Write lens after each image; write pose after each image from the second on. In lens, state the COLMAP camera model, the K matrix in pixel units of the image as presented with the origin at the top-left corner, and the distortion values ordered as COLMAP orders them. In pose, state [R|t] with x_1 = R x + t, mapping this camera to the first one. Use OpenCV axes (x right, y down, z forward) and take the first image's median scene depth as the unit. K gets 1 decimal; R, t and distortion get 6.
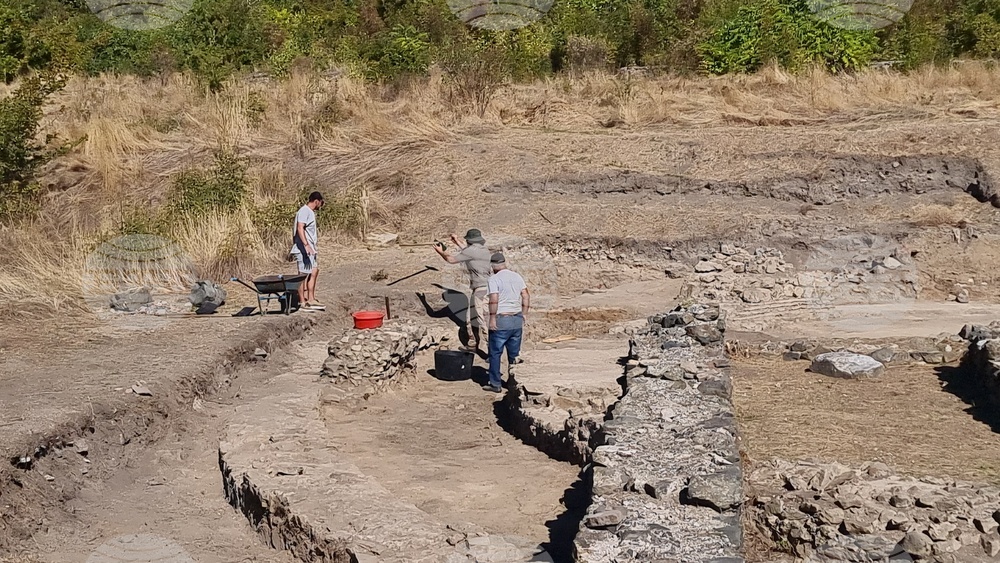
lens RADIAL K [[1609.5, 0, 501.1], [0, 1609.5, 284.0], [0, 0, 1]] dist [0.111667, 0.000000]
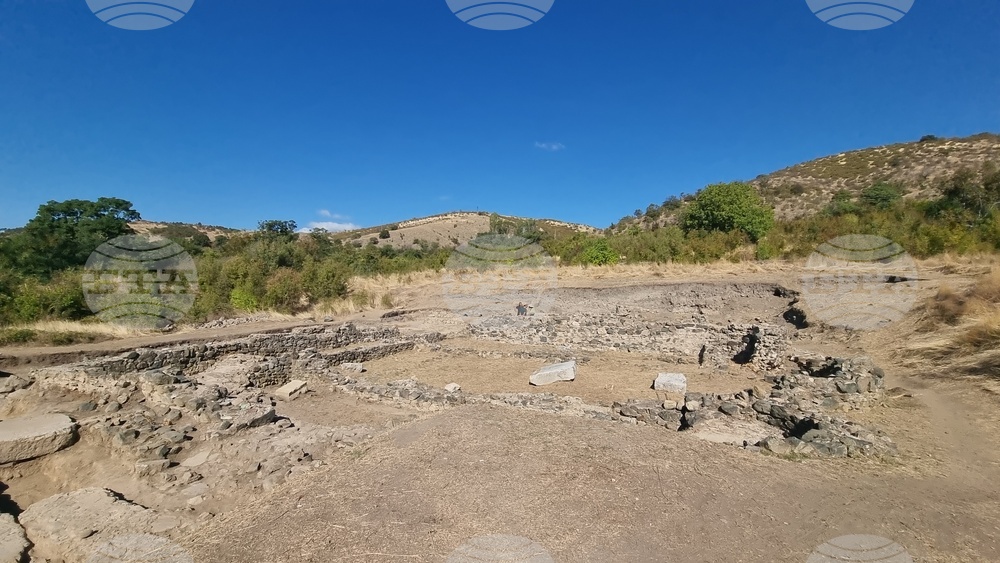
lens RADIAL K [[412.0, 0, 495.1], [0, 412.0, 287.5], [0, 0, 1]] dist [0.004138, -0.005296]
pose [[0.941353, 0.001943, -0.337417, 0.683660], [-0.026717, 0.997273, -0.068794, -0.015247], [0.336363, 0.073774, 0.938838, 0.025479]]
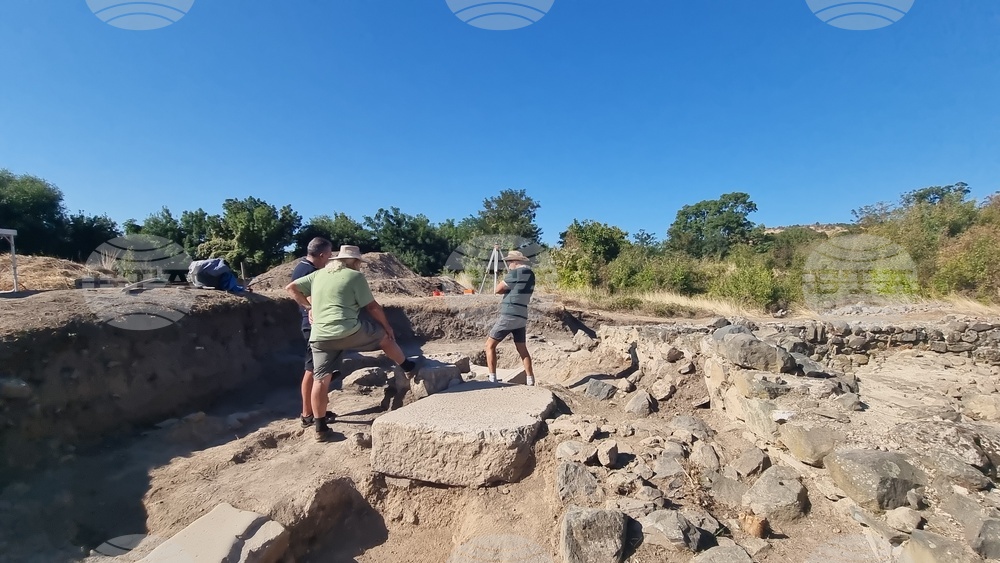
lens RADIAL K [[459.4, 0, 495.8], [0, 459.4, 293.8], [0, 0, 1]] dist [0.000991, 0.000655]
pose [[-0.004348, 0.005453, -0.999976, 0.408057], [-0.082792, 0.996550, 0.005794, 0.038317], [0.996557, 0.082816, -0.003881, 0.206190]]
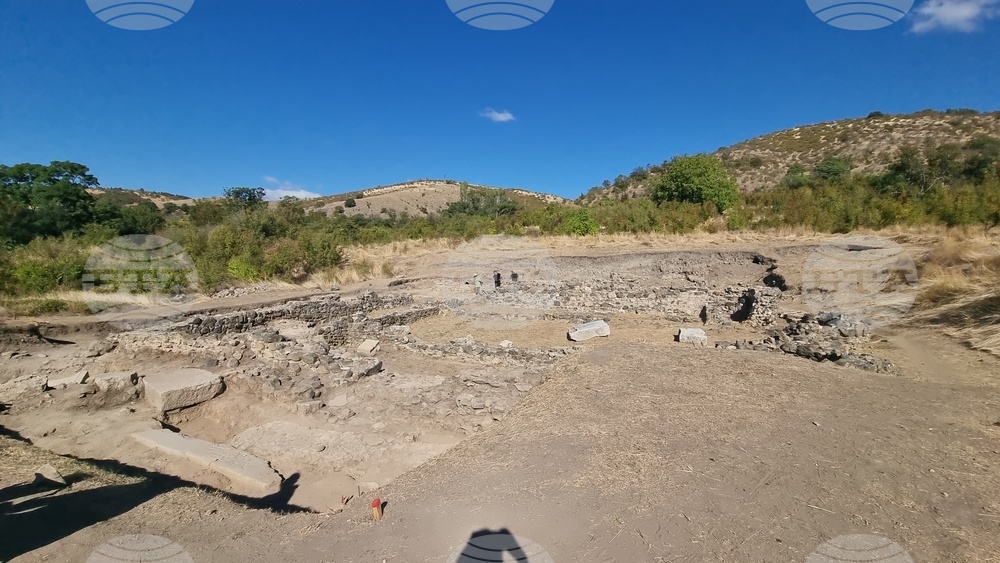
lens RADIAL K [[412.0, 0, 494.7], [0, 412.0, 288.0], [0, 0, 1]] dist [0.004138, -0.005296]
pose [[0.965579, 0.018106, -0.259479, 0.596503], [-0.017961, 0.999834, 0.002929, -0.005170], [0.259489, 0.001832, 0.965744, -0.062473]]
